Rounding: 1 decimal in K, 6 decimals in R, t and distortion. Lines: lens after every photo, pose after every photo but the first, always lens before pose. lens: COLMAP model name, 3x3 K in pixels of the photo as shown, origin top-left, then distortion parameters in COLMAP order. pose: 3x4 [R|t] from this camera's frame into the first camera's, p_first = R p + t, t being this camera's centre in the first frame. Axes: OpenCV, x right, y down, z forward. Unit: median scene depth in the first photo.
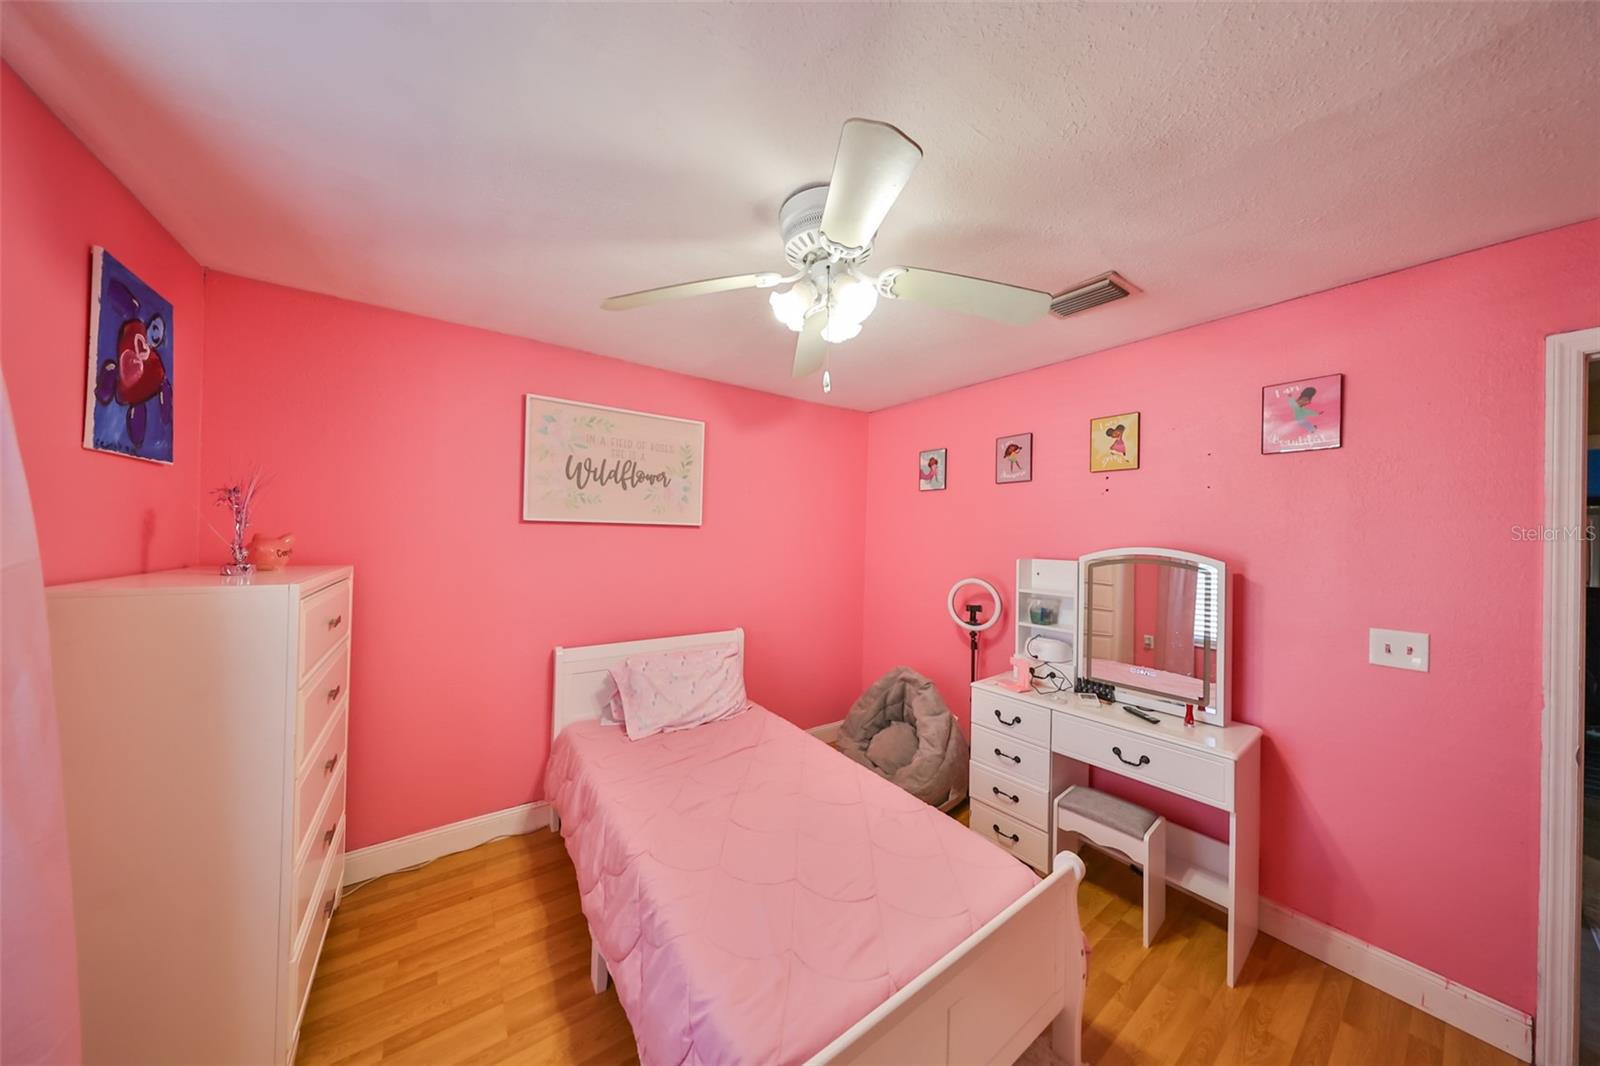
lens RADIAL K [[491.4, 0, 797.8], [0, 491.4, 536.7], [0, 0, 1]] dist [-0.000249, -0.000078]
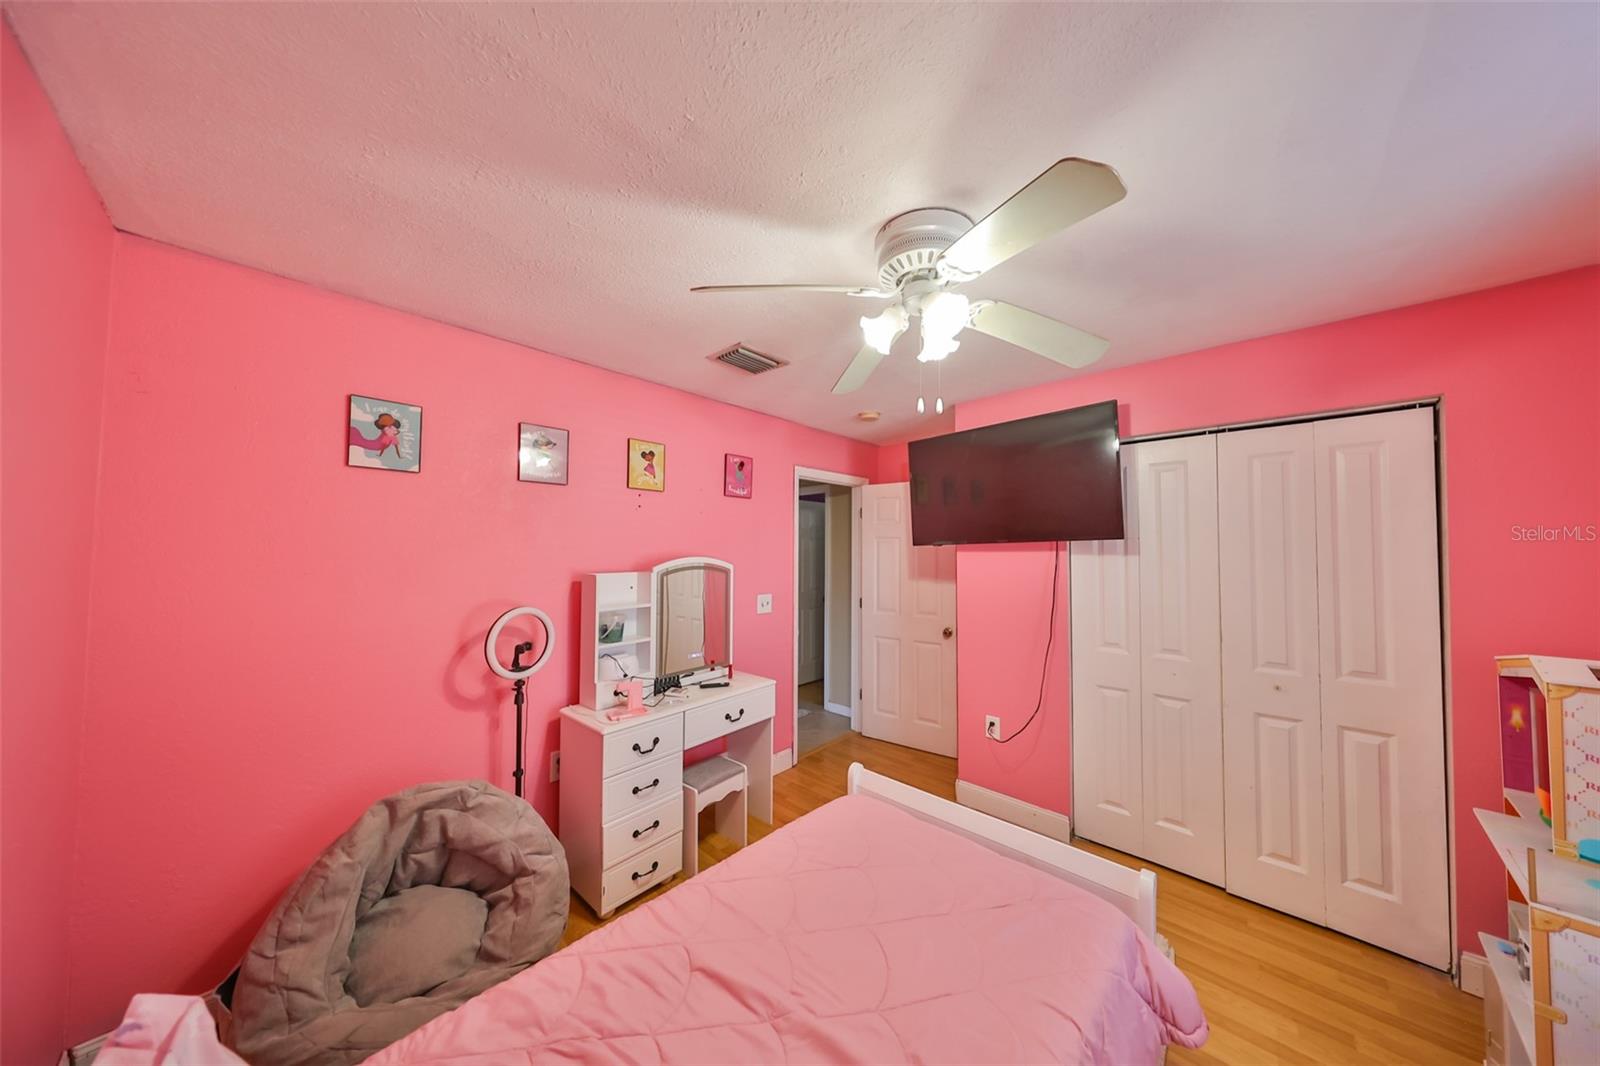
lens RADIAL K [[491.4, 0, 797.8], [0, 491.4, 536.7], [0, 0, 1]] dist [-0.000249, -0.000078]
pose [[-0.199152, 0.006765, 0.979945, -0.540397], [-0.004881, 0.999957, -0.007895, -0.020009], [-0.979957, -0.006355, -0.199110, 0.900285]]
